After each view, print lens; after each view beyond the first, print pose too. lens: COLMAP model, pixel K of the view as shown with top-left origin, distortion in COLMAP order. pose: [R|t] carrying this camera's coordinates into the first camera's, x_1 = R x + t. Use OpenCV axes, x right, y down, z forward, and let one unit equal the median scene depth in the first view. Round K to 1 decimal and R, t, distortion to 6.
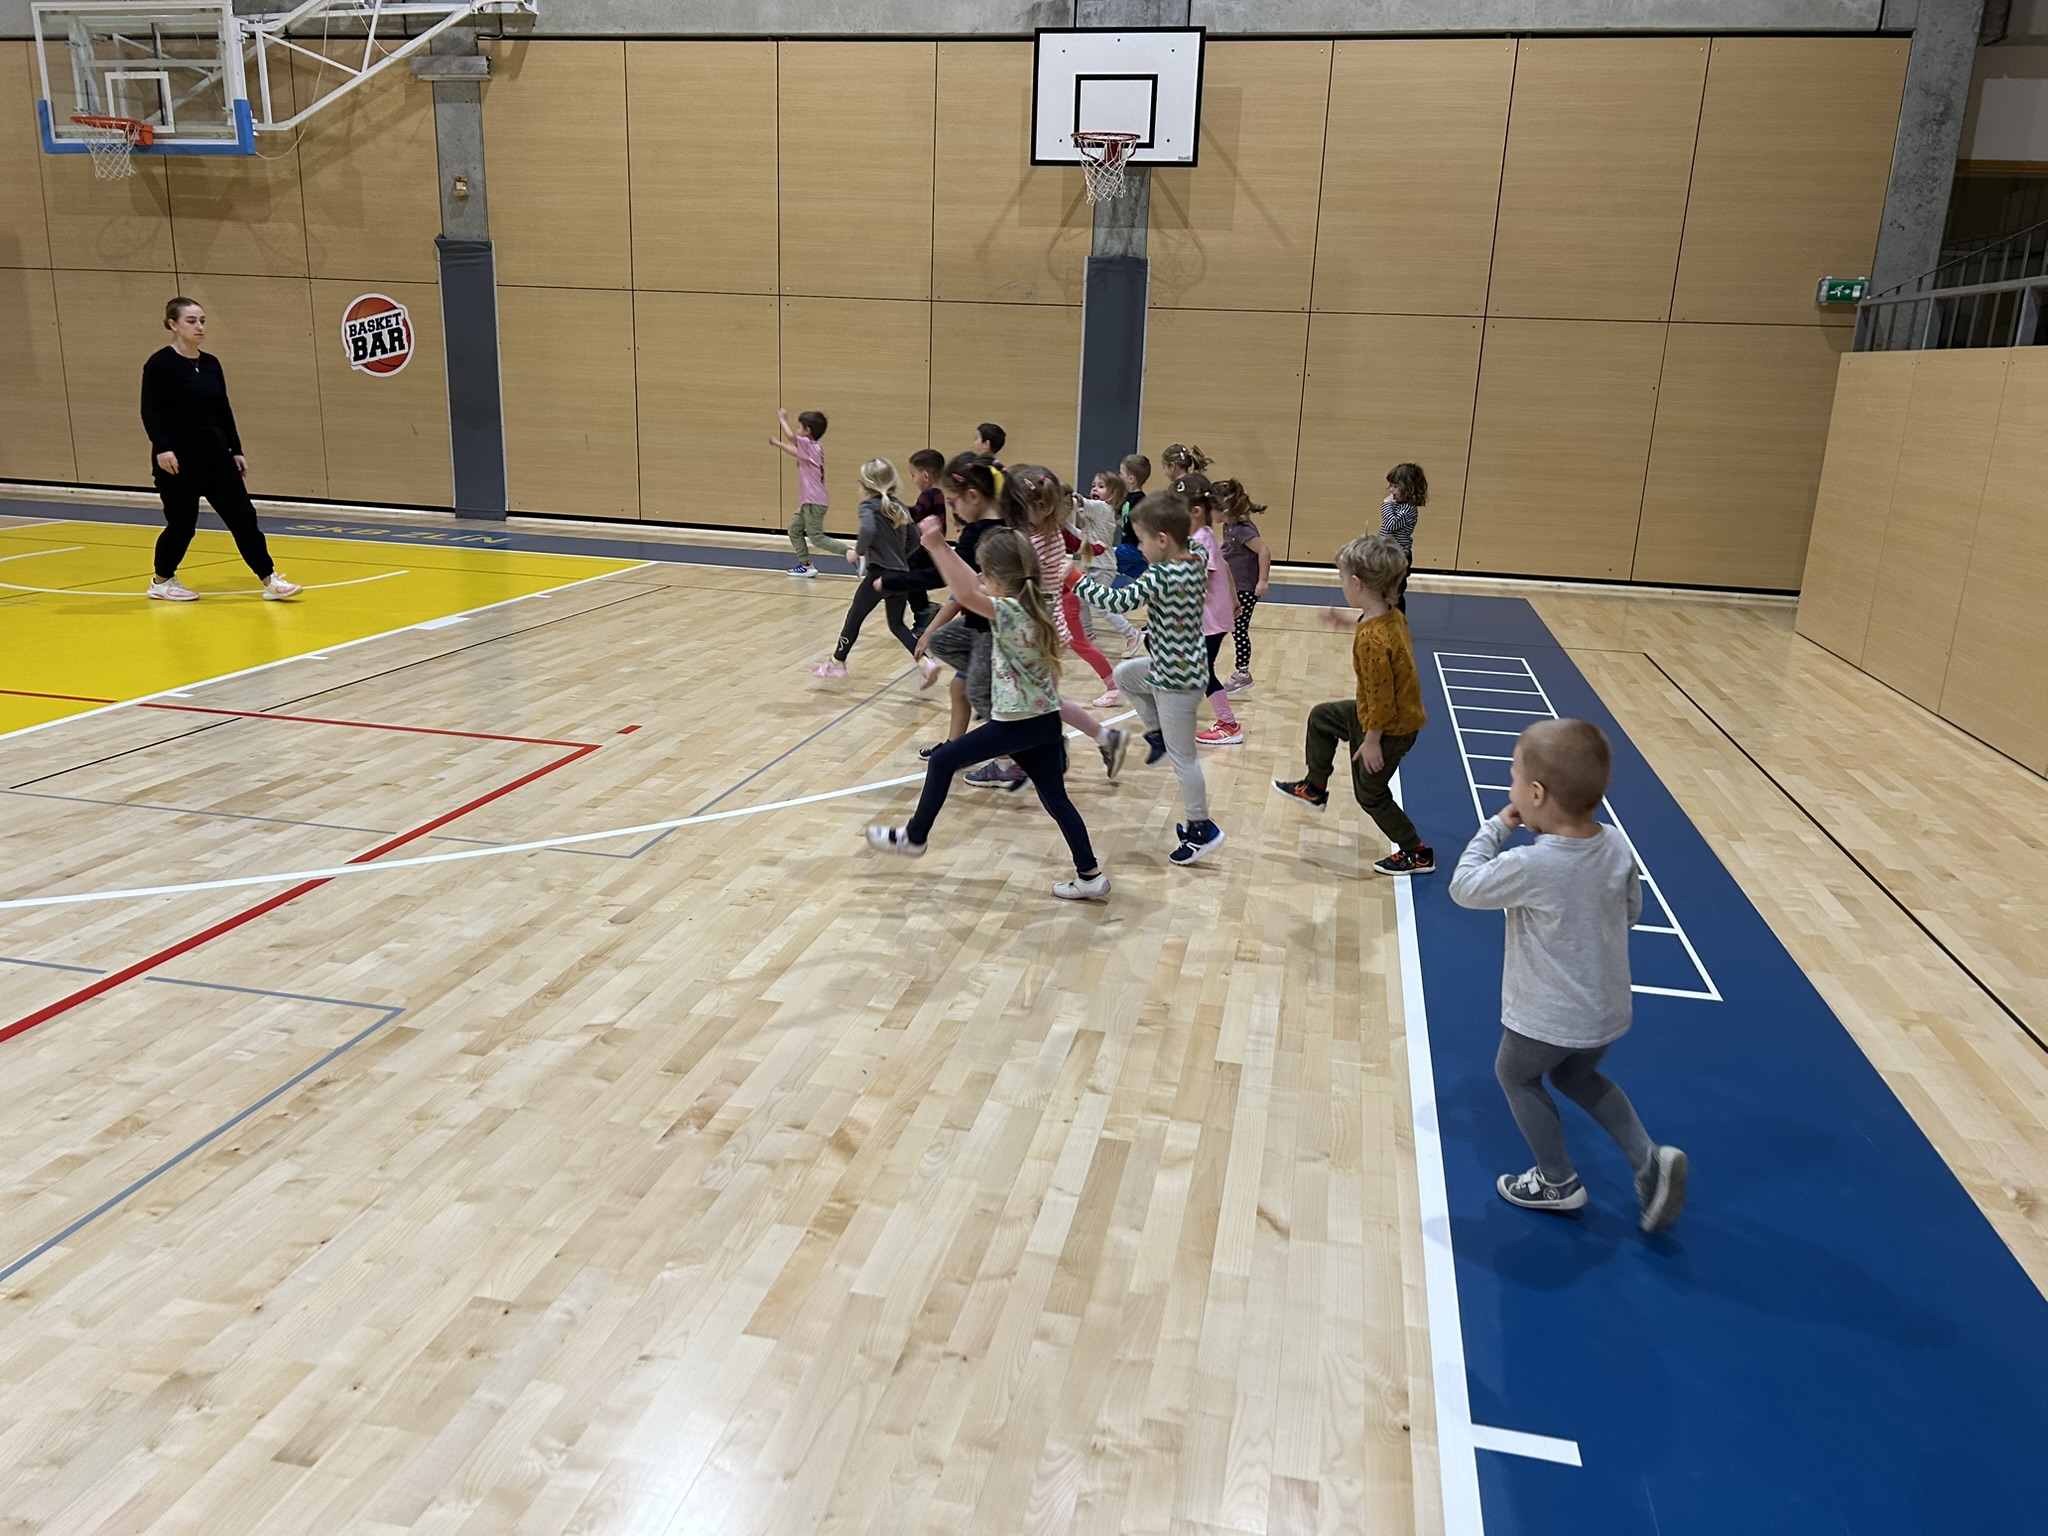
lens RADIAL K [[1536.5, 0, 1017.8], [0, 1536.5, 781.7], [0, 0, 1]] dist [0.057303, -0.060776]
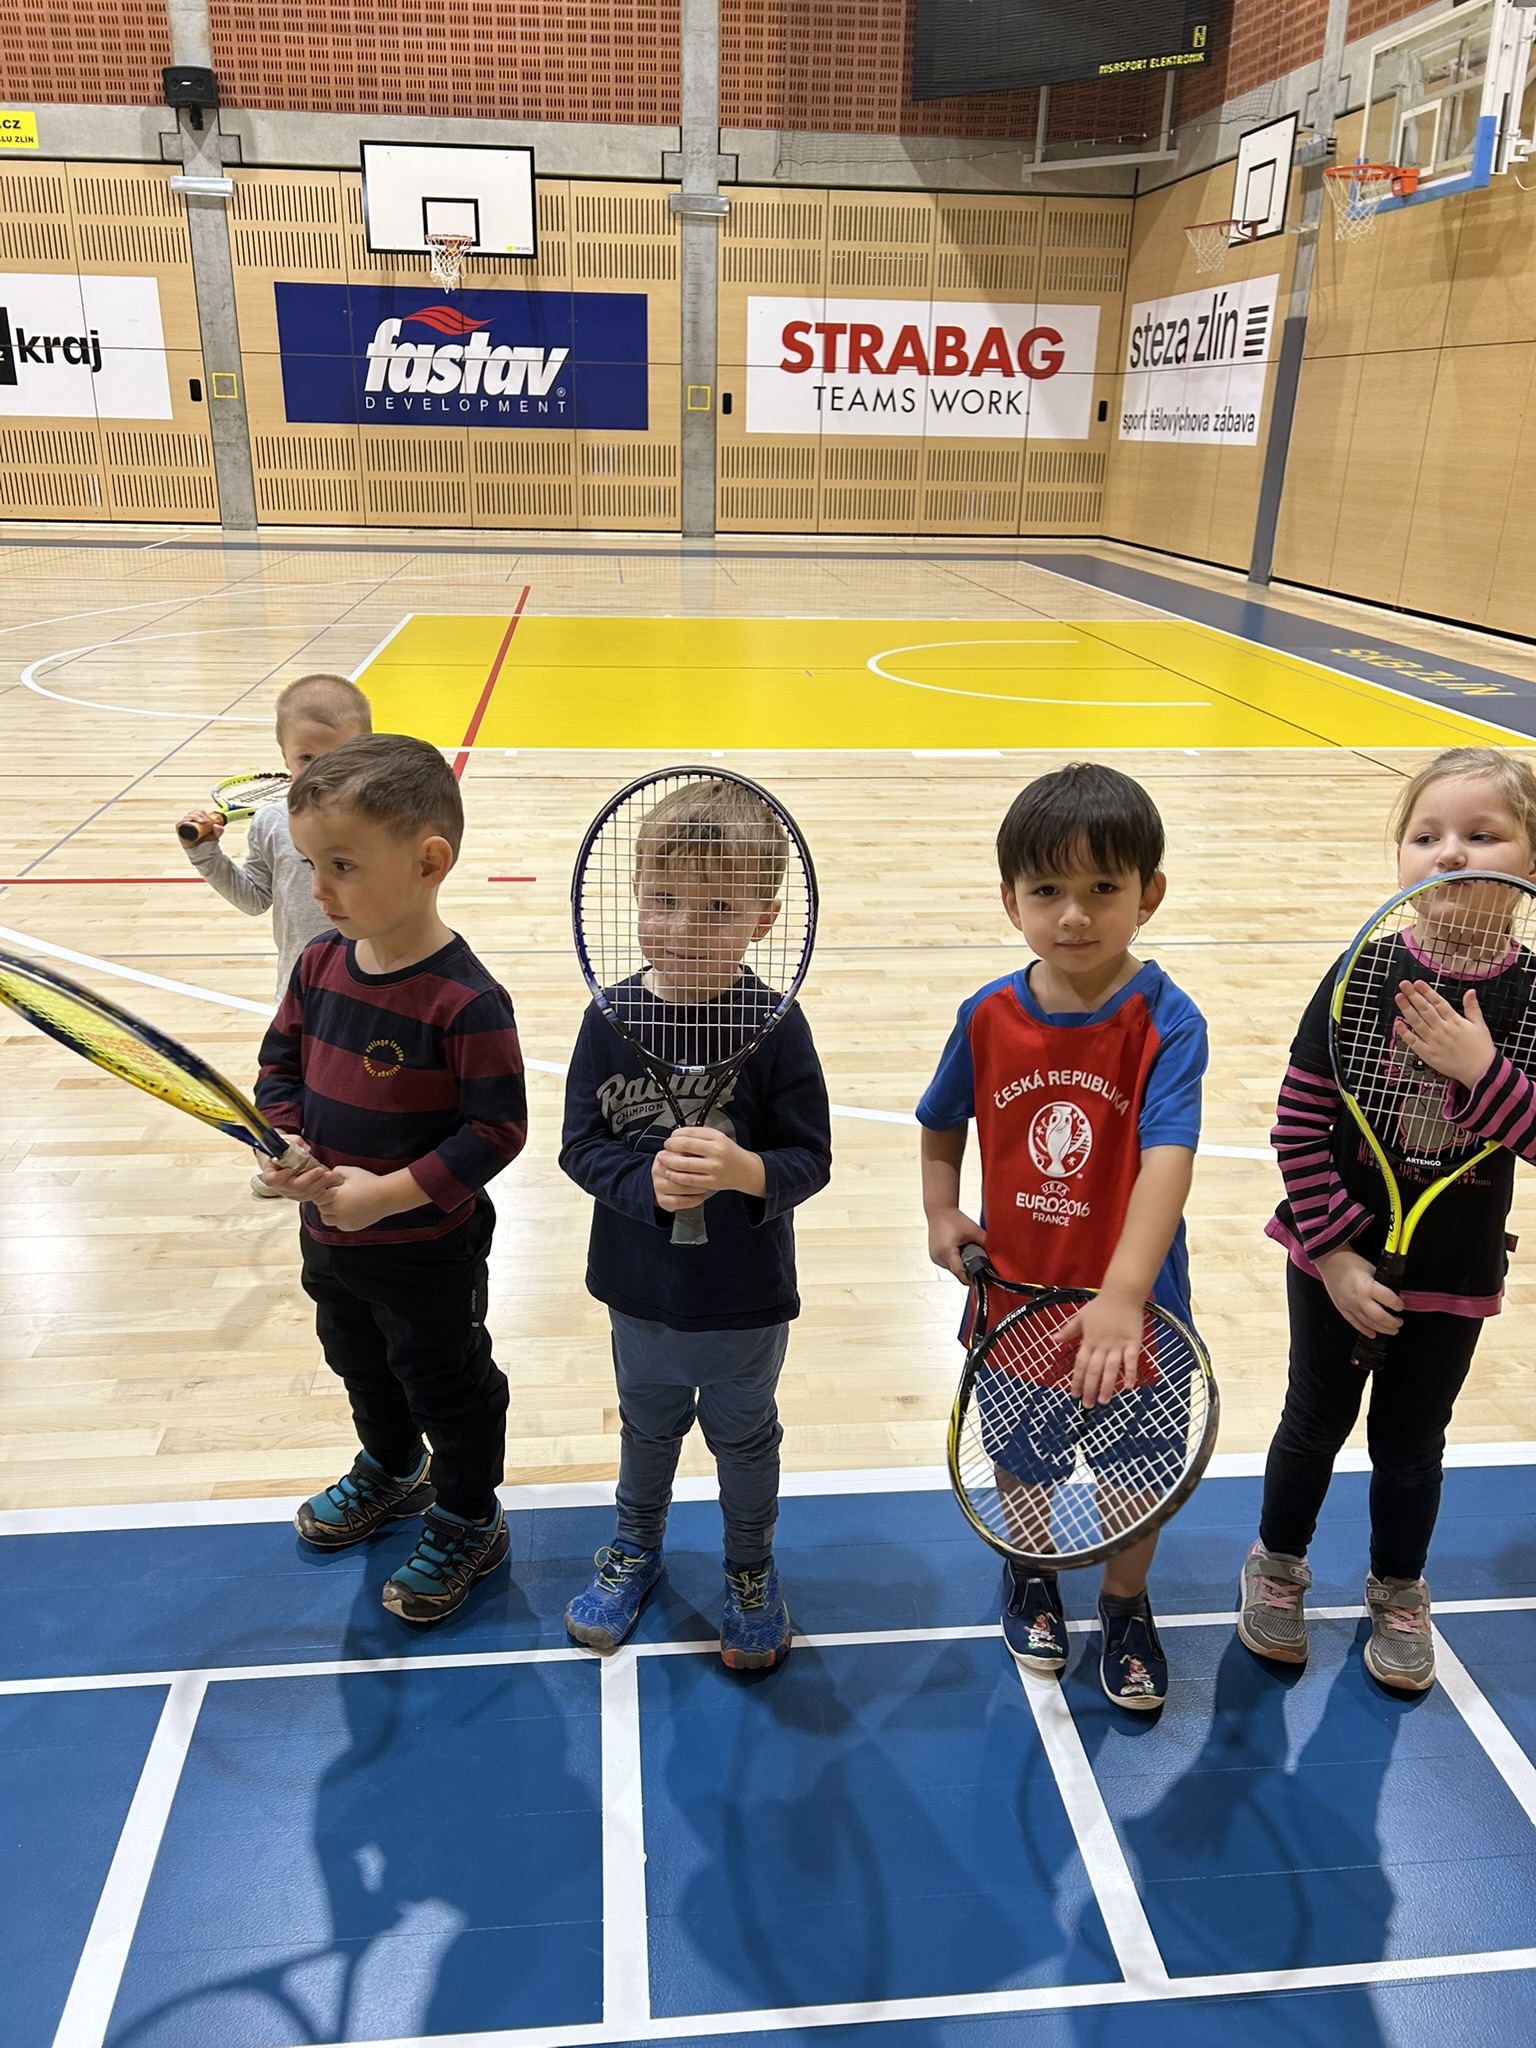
lens RADIAL K [[1536.5, 0, 755.2], [0, 1536.5, 1034.1], [0, 0, 1]] dist [0.057303, -0.060776]
pose [[0.302507, 0.324990, -0.896031, 0.275229], [-0.261551, 0.932293, 0.249841, -0.101767], [0.916559, 0.158779, 0.367026, 0.454778]]
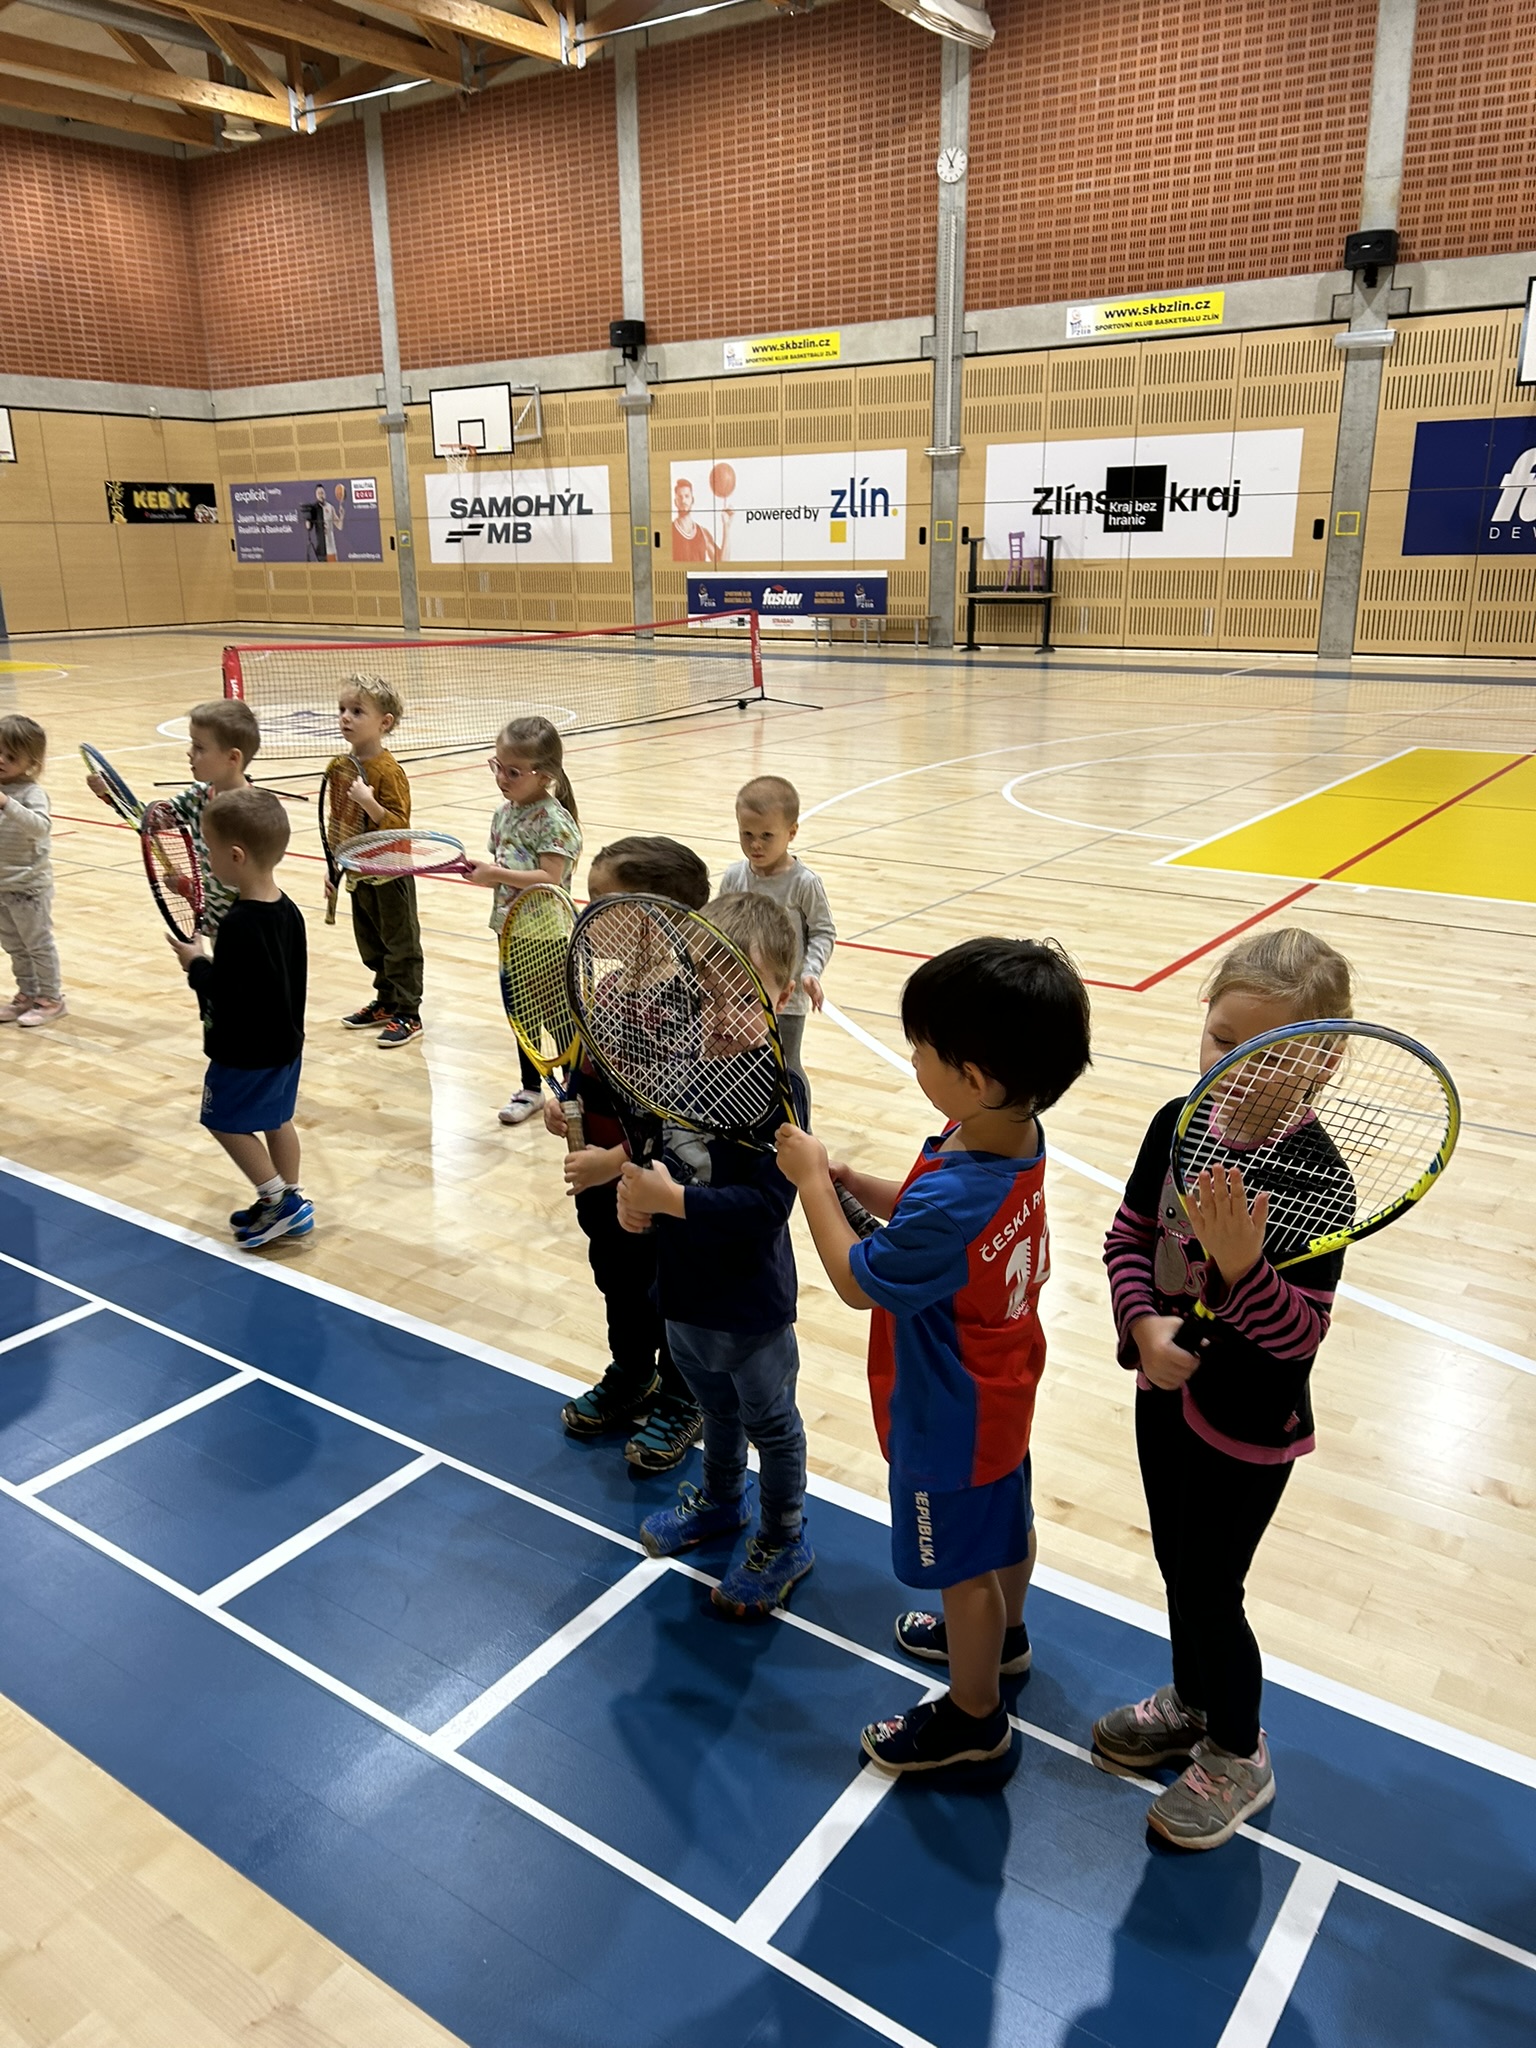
lens RADIAL K [[1536.5, 0, 747.8], [0, 1536.5, 1007.9], [0, 0, 1]] dist [0.057303, -0.060776]
pose [[-0.400047, 0.233737, -0.886188, 0.302483], [-0.246801, 0.903739, 0.349778, -0.134100], [0.882639, 0.358639, -0.303852, 0.554820]]
